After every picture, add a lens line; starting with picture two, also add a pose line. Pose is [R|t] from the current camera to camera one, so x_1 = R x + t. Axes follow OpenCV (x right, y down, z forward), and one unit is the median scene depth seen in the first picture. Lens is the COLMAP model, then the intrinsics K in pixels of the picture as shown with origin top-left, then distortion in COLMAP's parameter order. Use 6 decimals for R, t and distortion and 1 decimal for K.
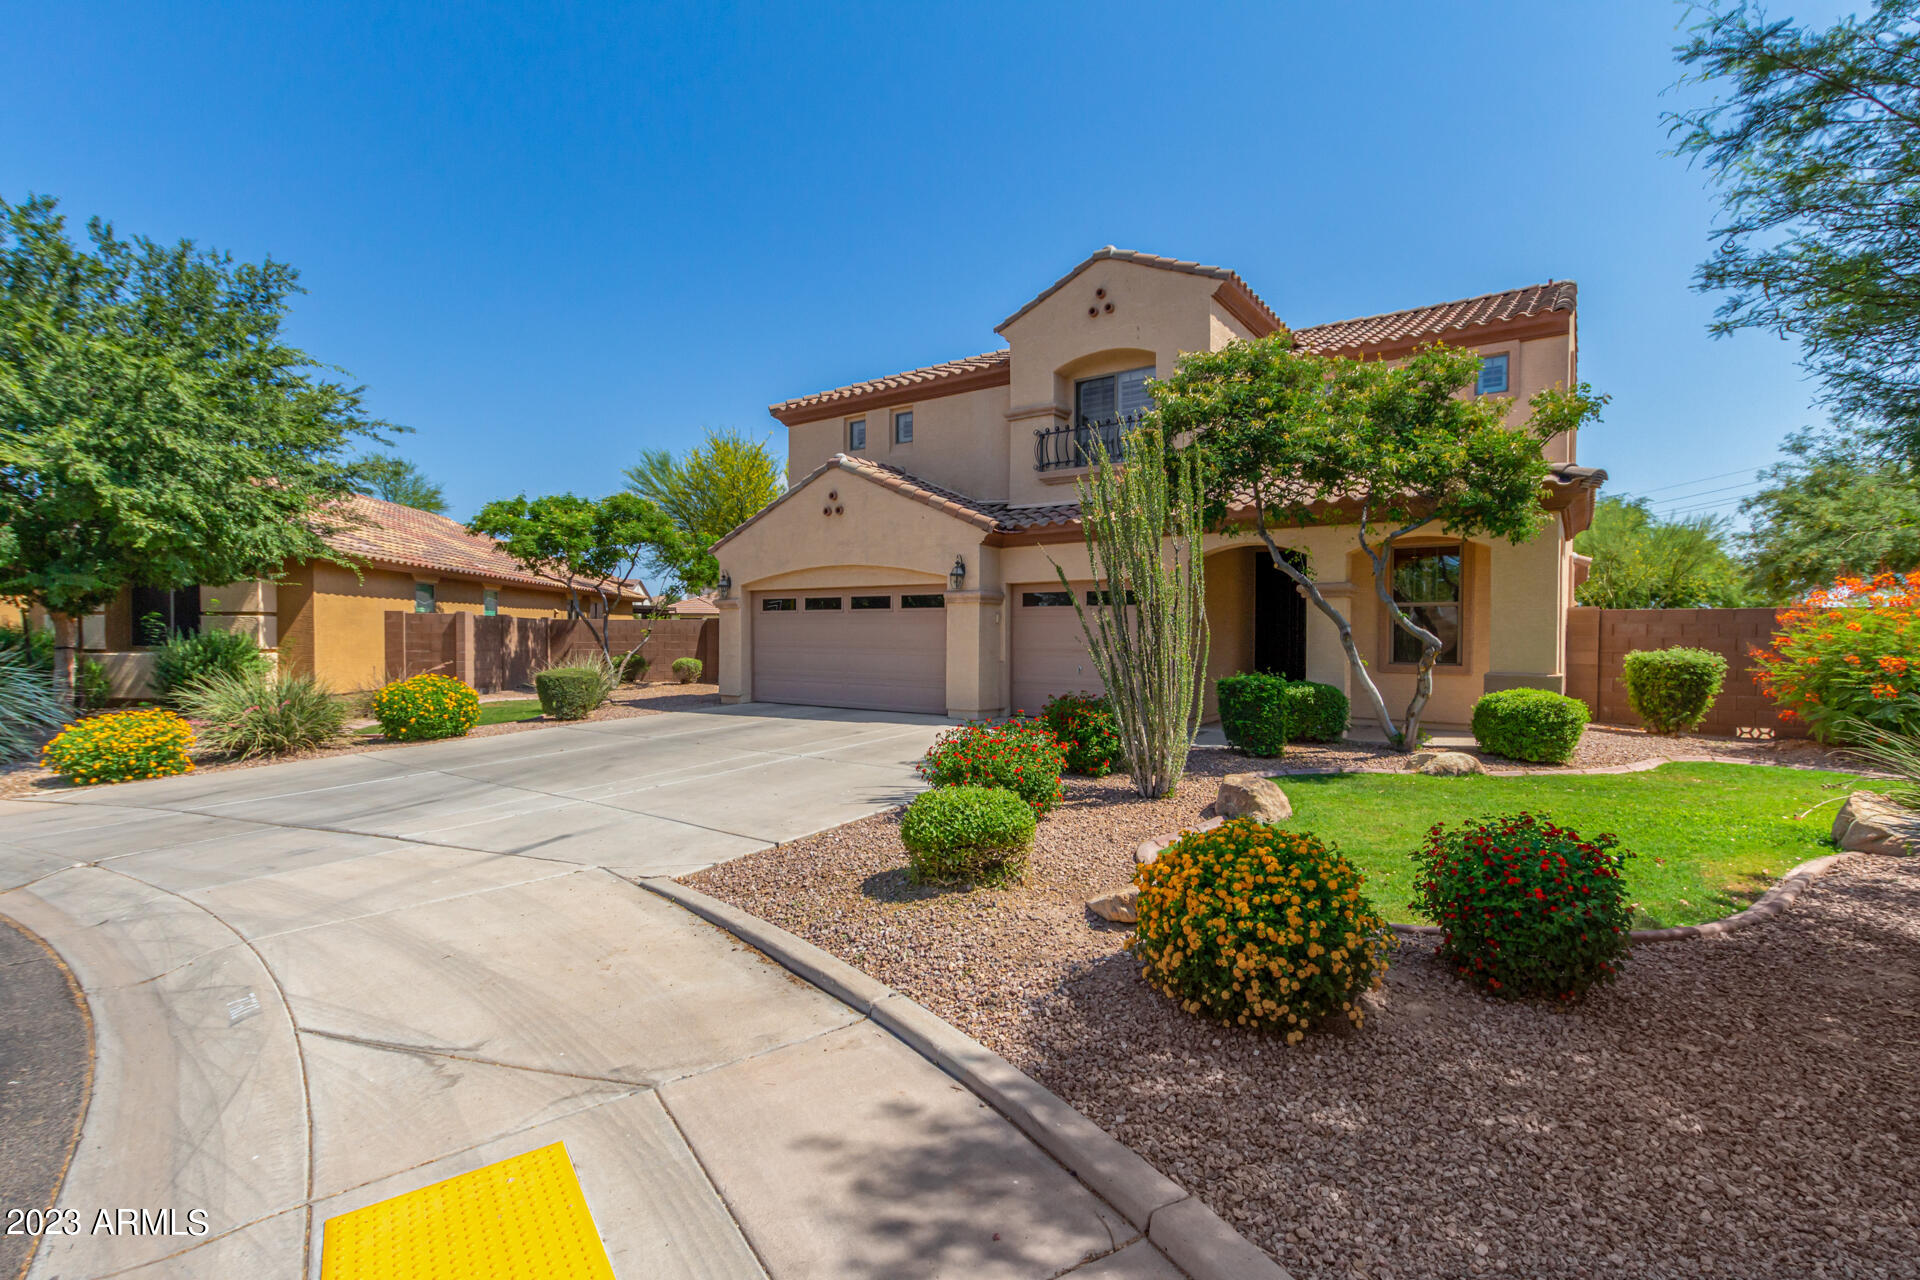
lens RADIAL K [[872.9, 0, 964.8], [0, 872.9, 649.1], [0, 0, 1]] dist [0.009978, 0.000267]
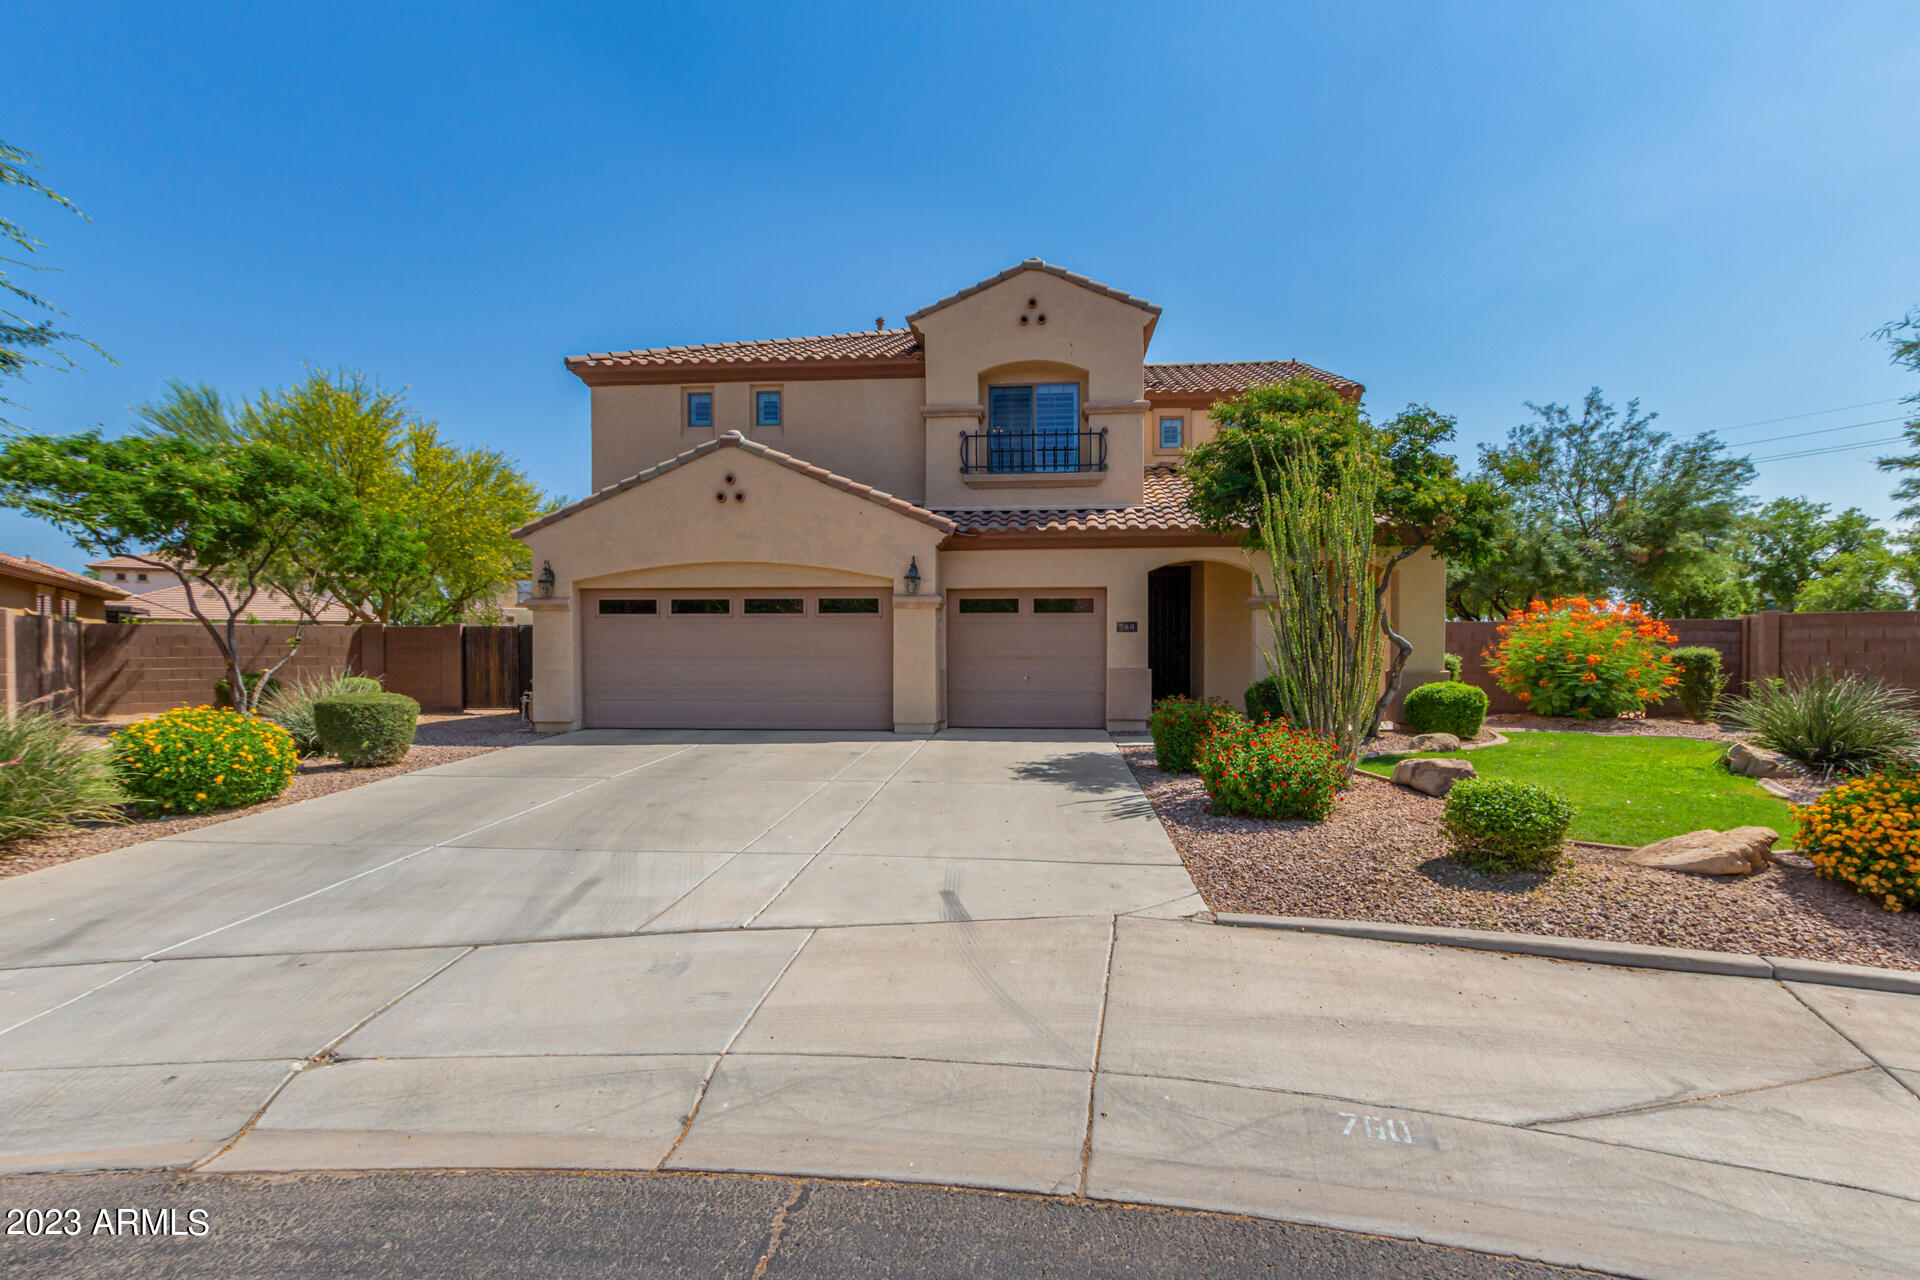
lens RADIAL K [[893.7, 0, 969.9], [0, 893.7, 659.4], [0, 0, 1]] dist [0.005402, 0.000326]
pose [[0.862590, -0.012113, 0.505758, -0.415189], [0.013052, 0.999913, 0.001688, 0.000815], [-0.505735, 0.005145, 0.862674, 0.143355]]
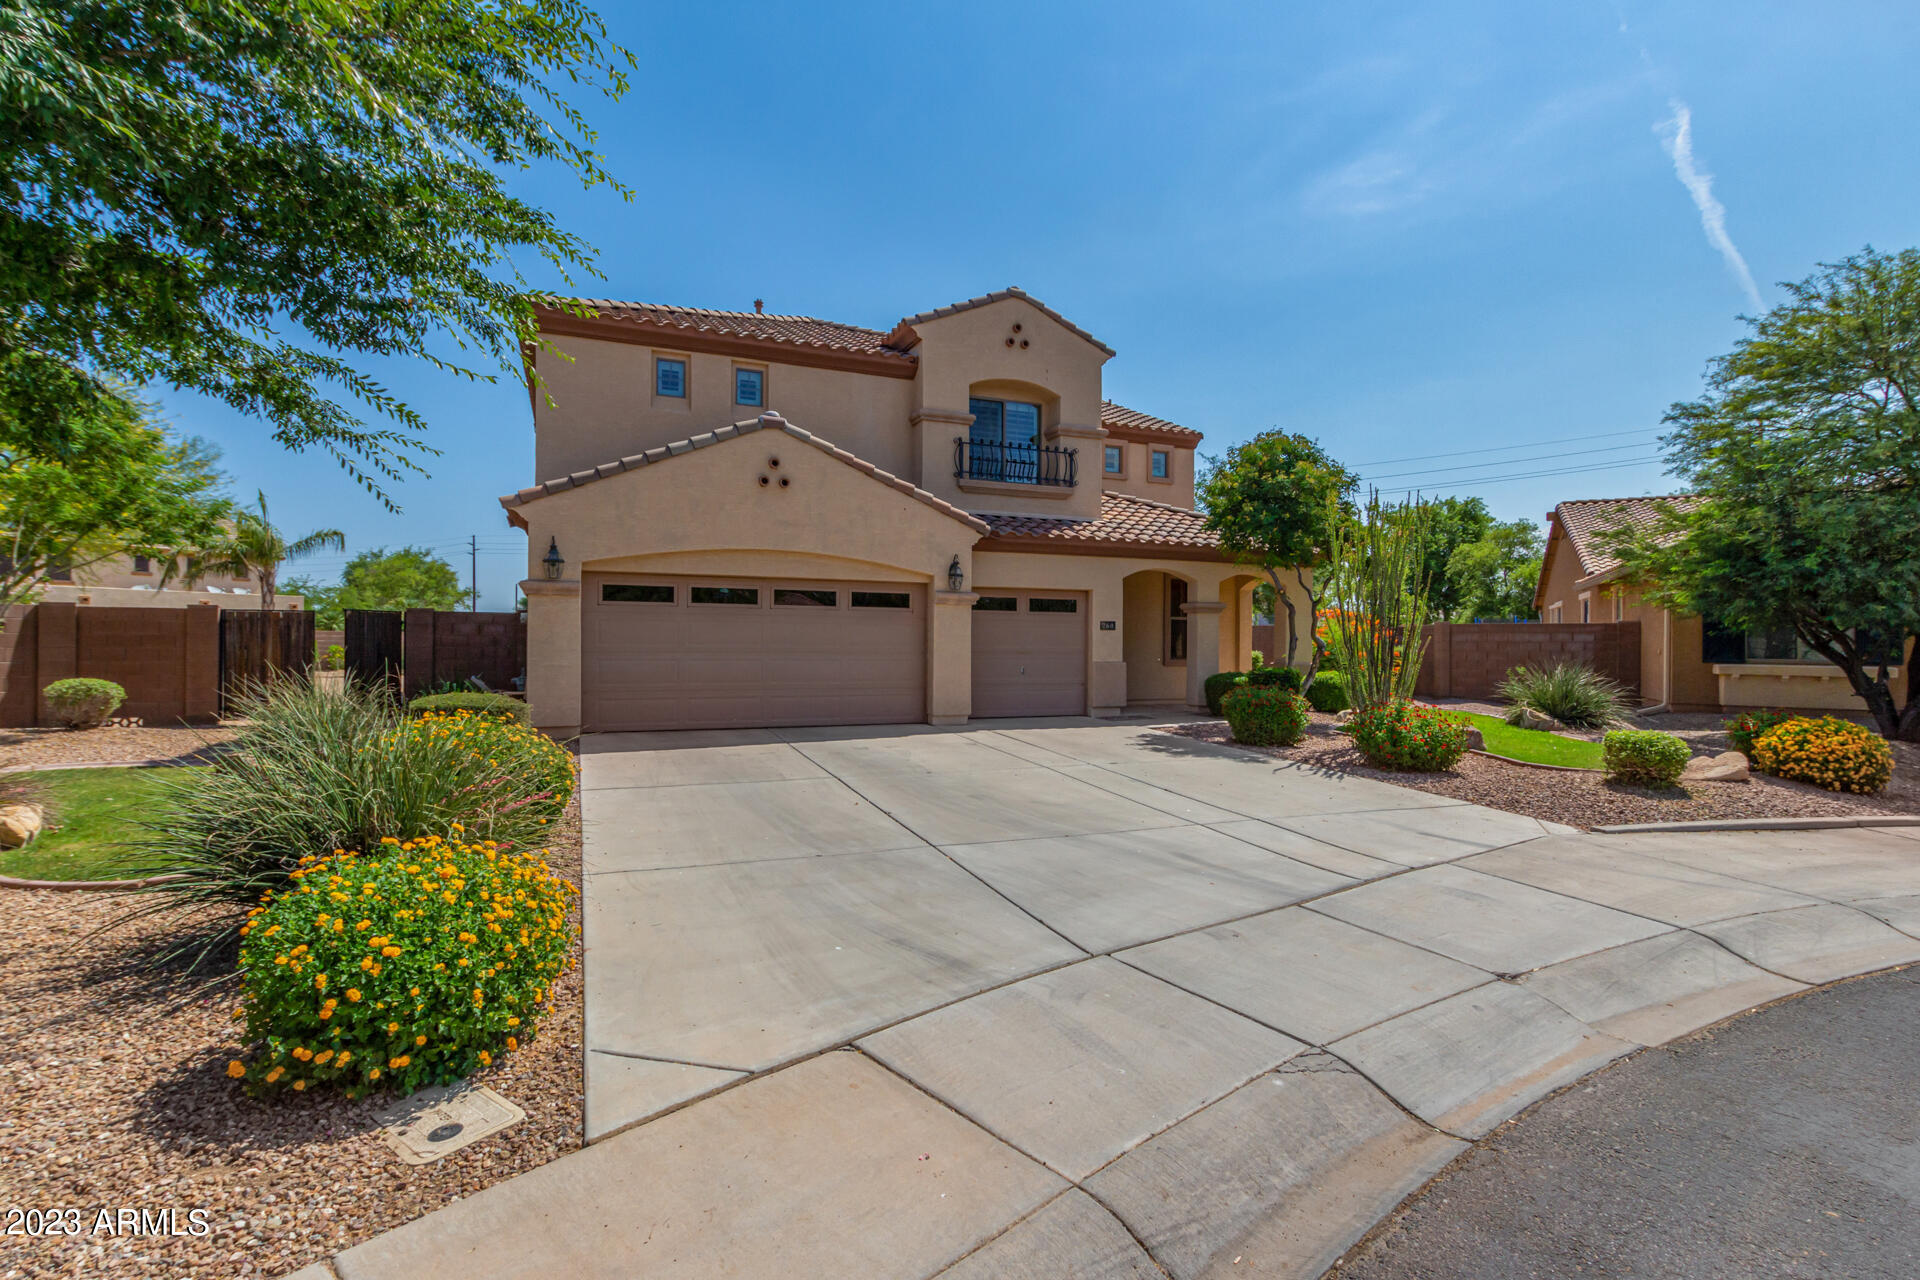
lens RADIAL K [[897.6, 0, 960.0], [0, 897.6, 640.0], [0, 0, 1]] dist [0.002330, 0.000138]
pose [[0.534052, 0.003518, 0.845444, -0.803680], [0.009195, 0.999908, -0.009969, -0.003299], [-0.845402, 0.013097, 0.533971, 0.443337]]
